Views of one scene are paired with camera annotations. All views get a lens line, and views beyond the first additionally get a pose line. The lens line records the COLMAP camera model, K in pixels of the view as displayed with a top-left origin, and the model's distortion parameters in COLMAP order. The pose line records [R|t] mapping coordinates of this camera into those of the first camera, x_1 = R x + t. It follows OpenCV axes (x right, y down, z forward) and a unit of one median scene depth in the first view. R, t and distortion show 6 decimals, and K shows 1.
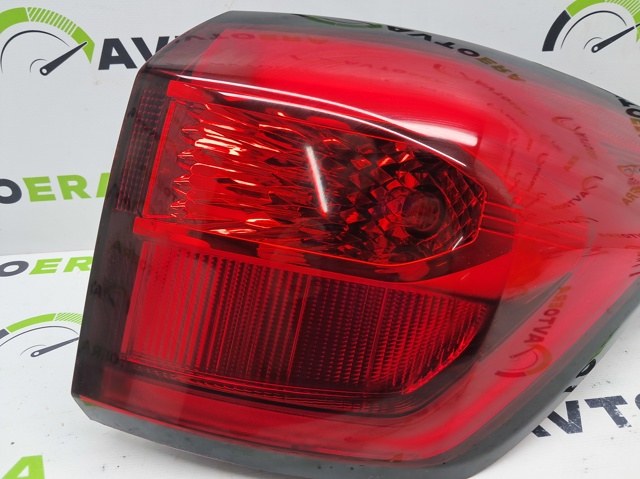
lens RADIAL K [[510.7, 0, 320.0], [0, 510.7, 239.5], [0, 0, 1]] dist [-0.012954, -0.005143]
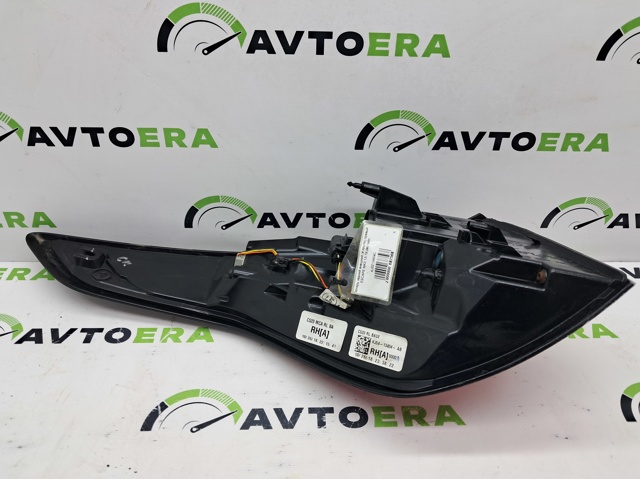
lens RADIAL K [[511.5, 0, 320.0], [0, 511.5, 239.5], [0, 0, 1]] dist [-0.008483, 0.002841]
pose [[0.996274, 0.080548, -0.030838, 0.429358], [-0.077623, 0.993223, 0.086508, -0.257149], [0.037597, -0.083792, 0.995774, -0.393166]]
